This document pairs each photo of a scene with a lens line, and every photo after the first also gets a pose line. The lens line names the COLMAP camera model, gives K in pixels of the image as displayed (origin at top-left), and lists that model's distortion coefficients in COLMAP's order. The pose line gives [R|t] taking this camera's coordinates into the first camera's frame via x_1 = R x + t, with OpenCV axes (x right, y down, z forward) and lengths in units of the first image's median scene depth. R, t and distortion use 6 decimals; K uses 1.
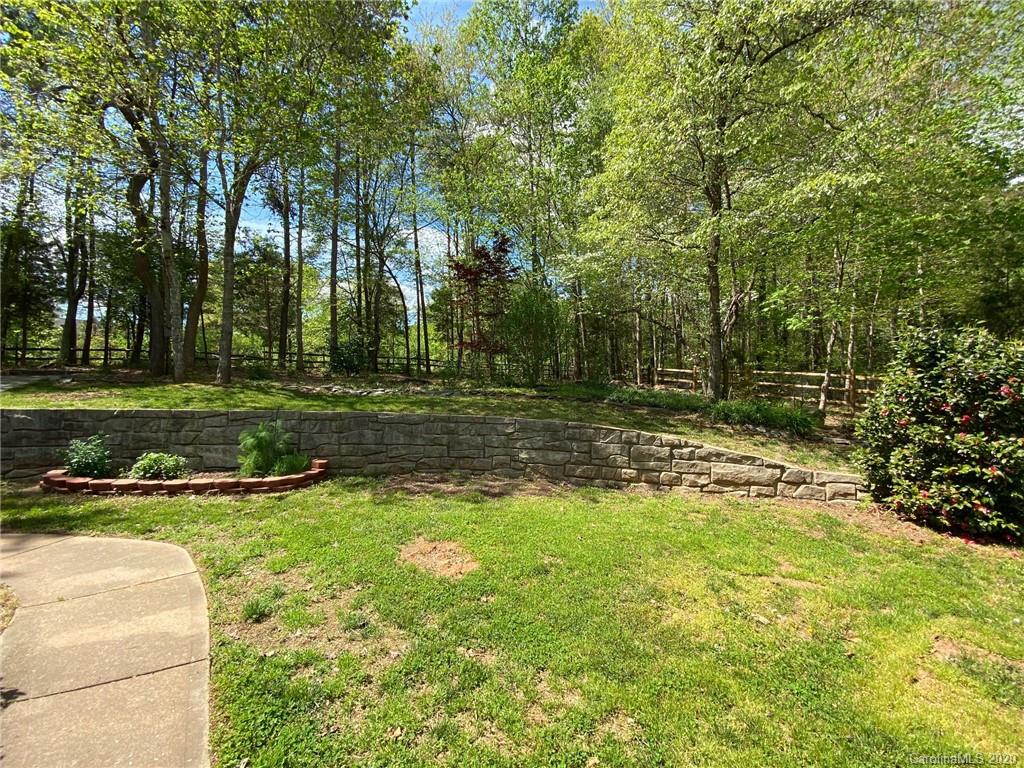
lens RADIAL K [[414.9, 0, 515.1], [0, 414.9, 378.9], [0, 0, 1]] dist [0.032282, -0.028399]
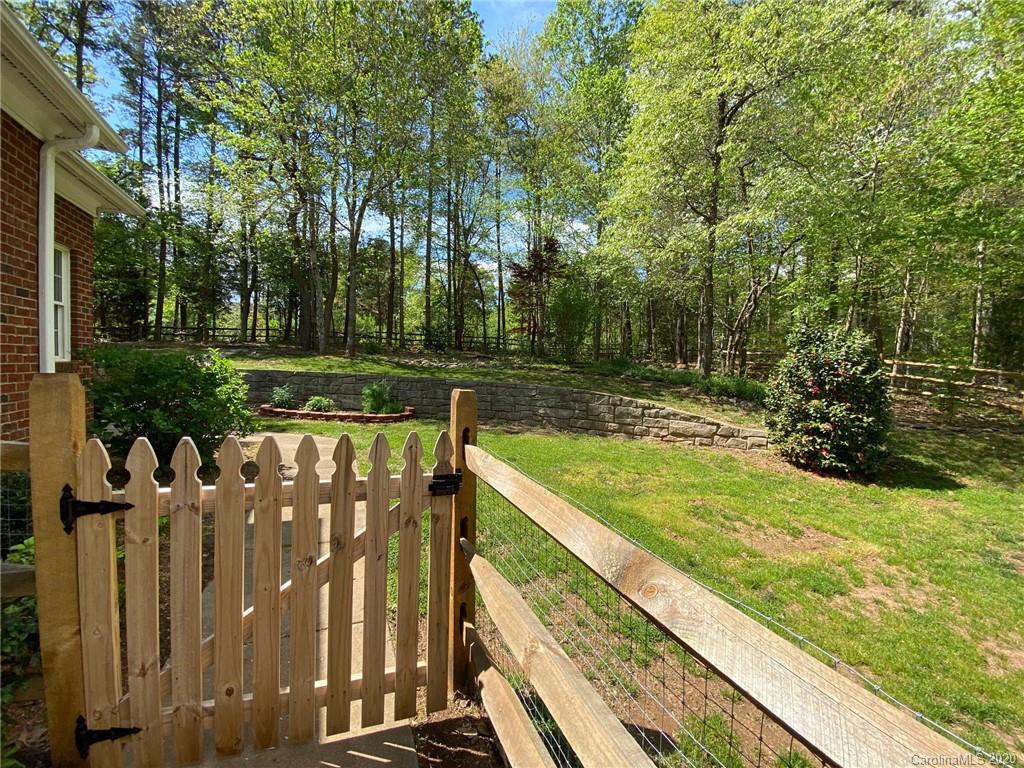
lens RADIAL K [[414.9, 0, 515.1], [0, 414.9, 378.9], [0, 0, 1]] dist [0.032282, -0.028399]
pose [[0.976431, 0.029857, -0.213752, 0.245712], [-0.018567, 0.998334, 0.054631, -0.000986], [0.215027, -0.049375, 0.975359, -0.419079]]
